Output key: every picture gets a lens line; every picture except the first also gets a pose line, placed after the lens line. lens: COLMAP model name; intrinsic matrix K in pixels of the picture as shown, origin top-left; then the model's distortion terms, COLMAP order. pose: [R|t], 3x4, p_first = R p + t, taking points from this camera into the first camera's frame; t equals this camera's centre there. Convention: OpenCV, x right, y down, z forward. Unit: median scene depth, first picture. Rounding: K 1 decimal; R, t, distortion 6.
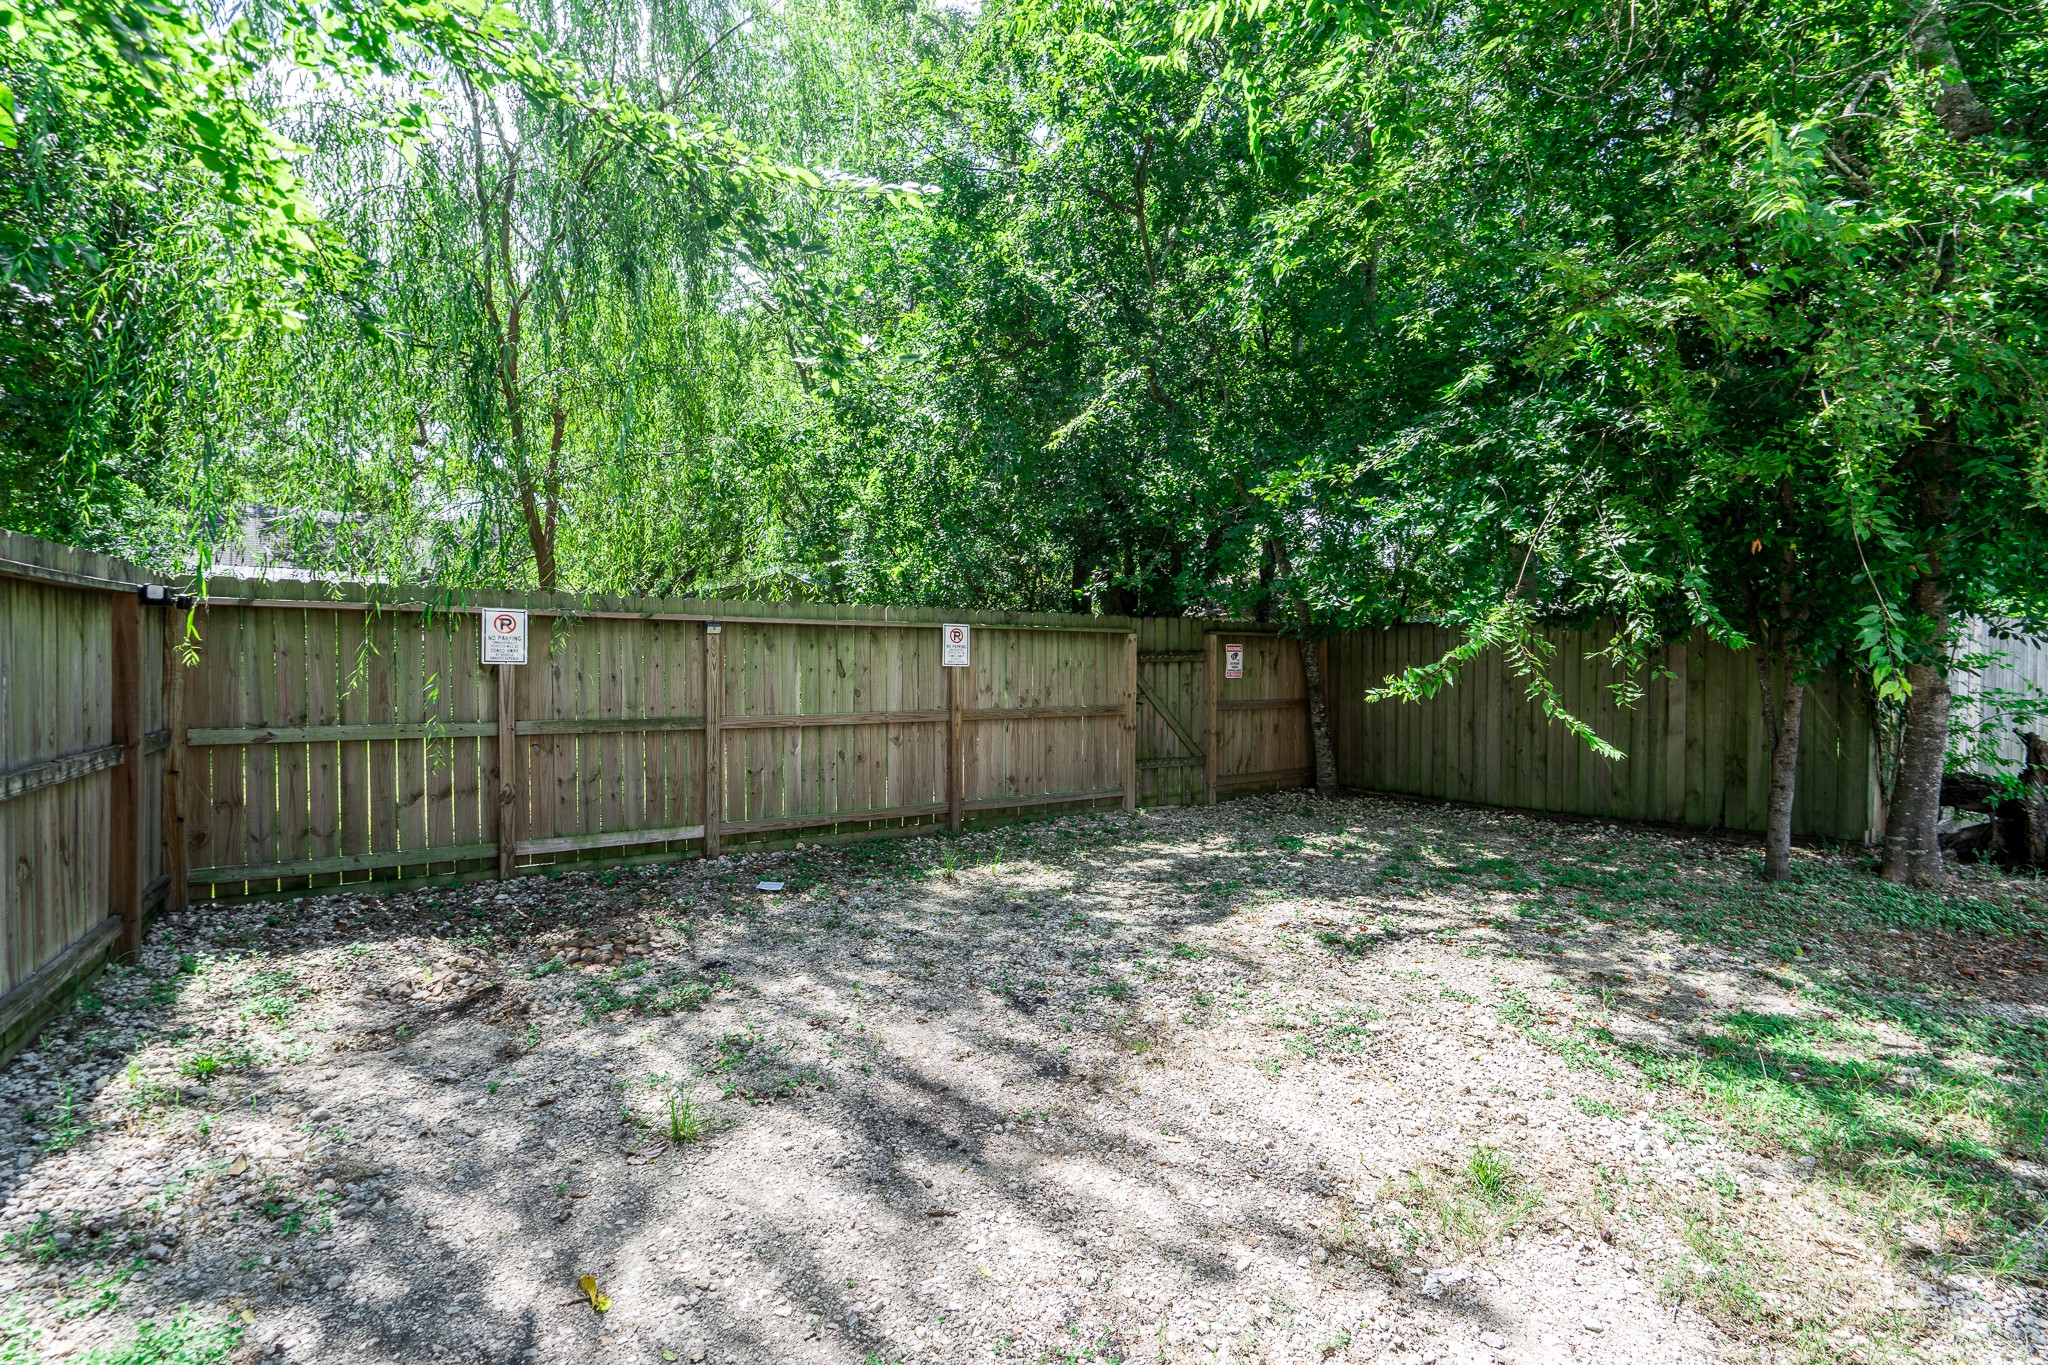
lens RADIAL K [[942.0, 0, 1025.6], [0, 942.0, 669.1], [0, 0, 1]] dist [-0.000308, 0.000359]
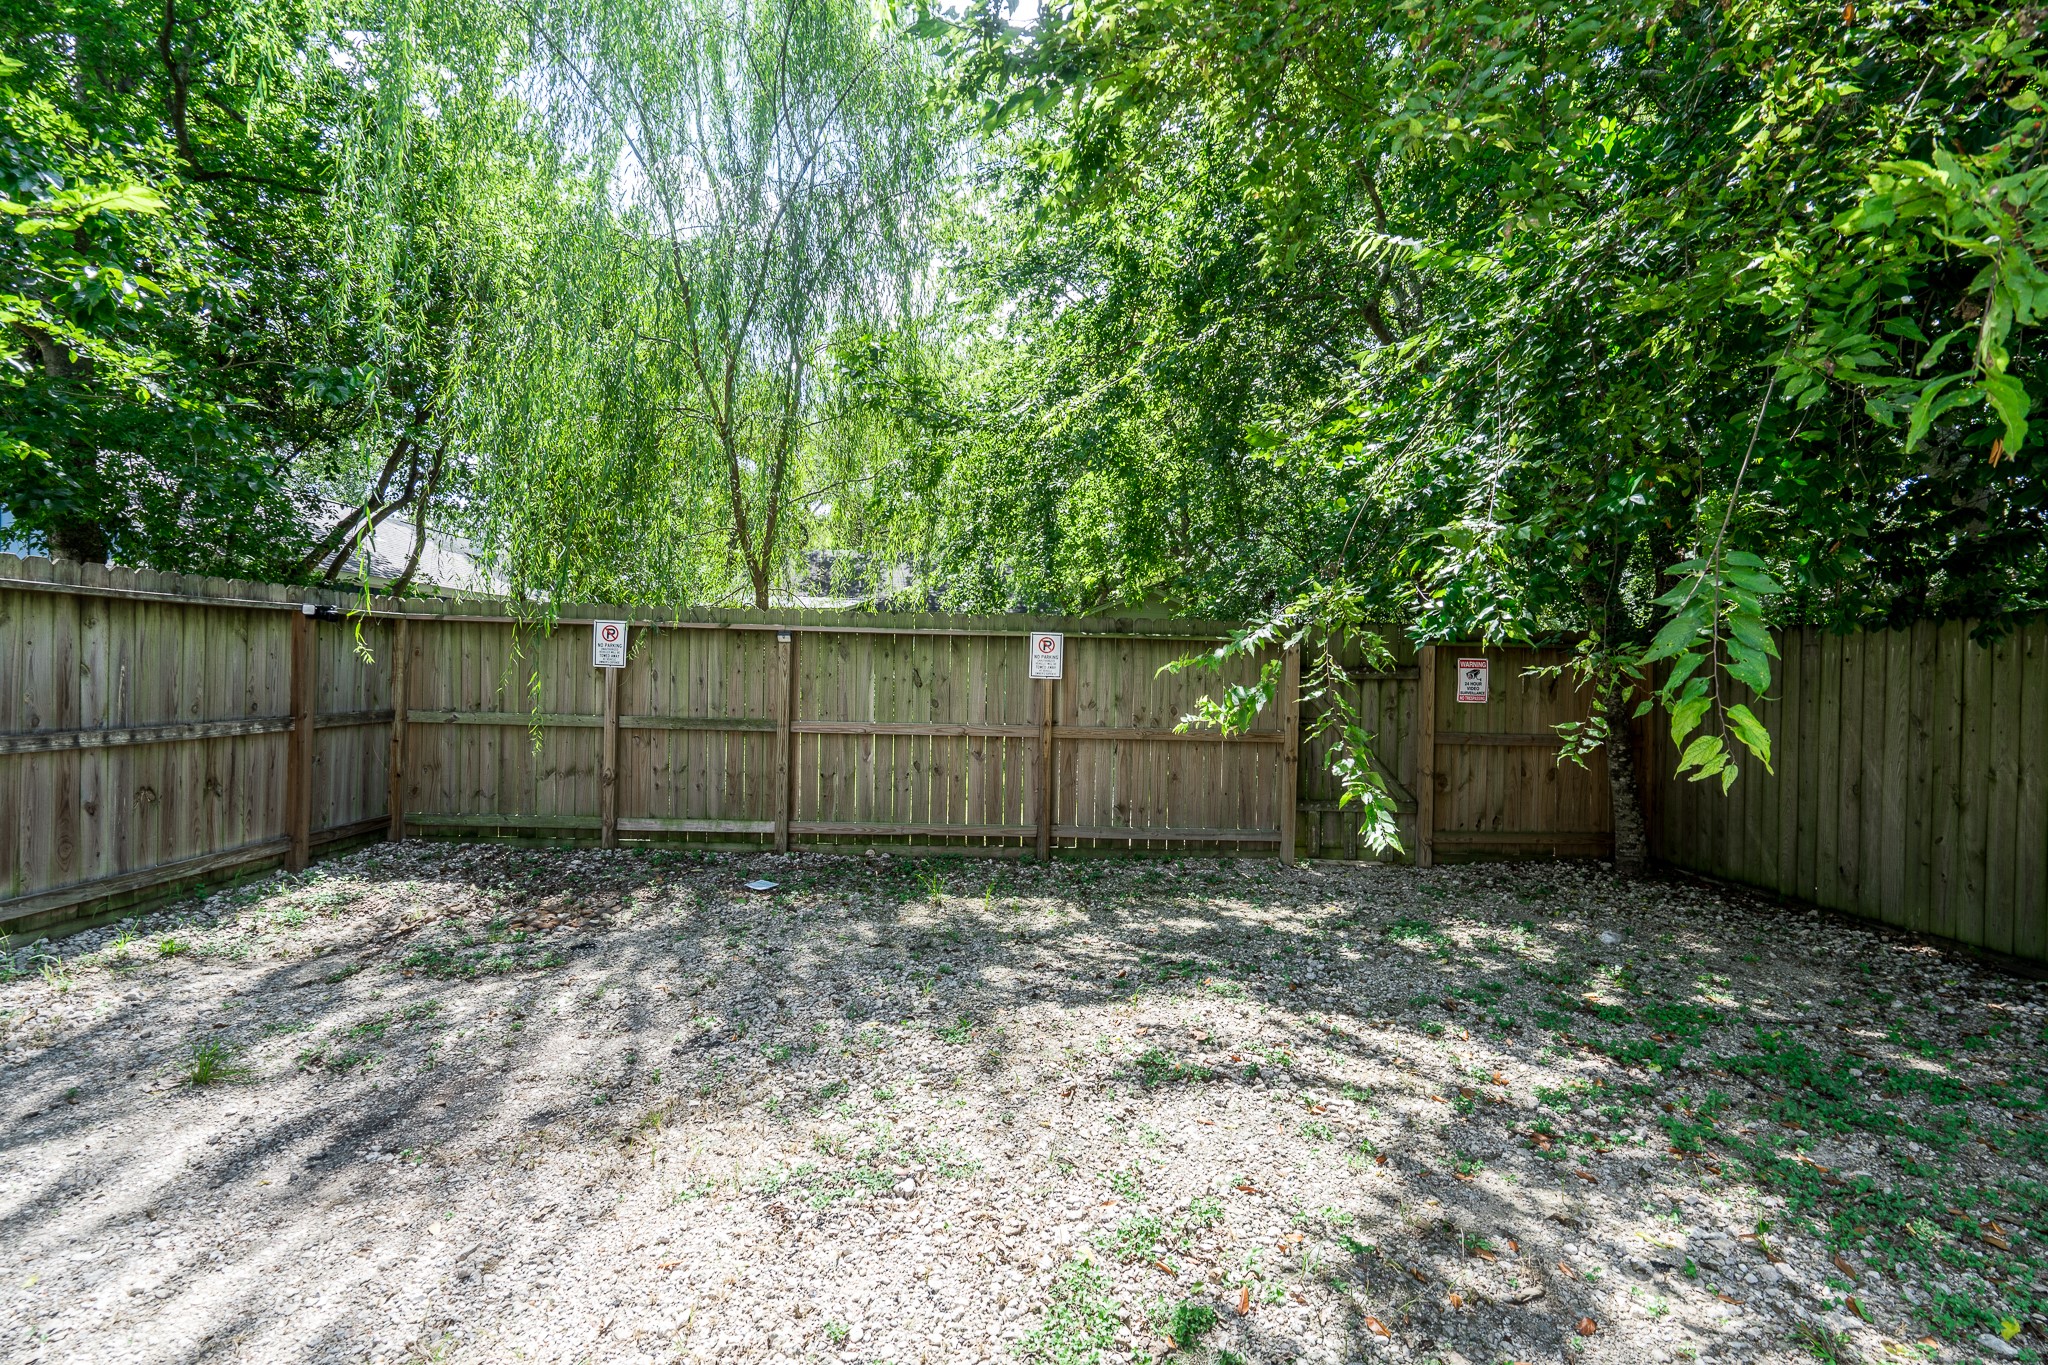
lens RADIAL K [[942.0, 0, 1025.6], [0, 942.0, 669.1], [0, 0, 1]] dist [-0.000308, 0.000359]
pose [[0.842104, 0.013186, -0.539154, 0.504010], [-0.023078, 0.999666, -0.011597, -0.001324], [0.538821, 0.022208, 0.842128, 0.267878]]
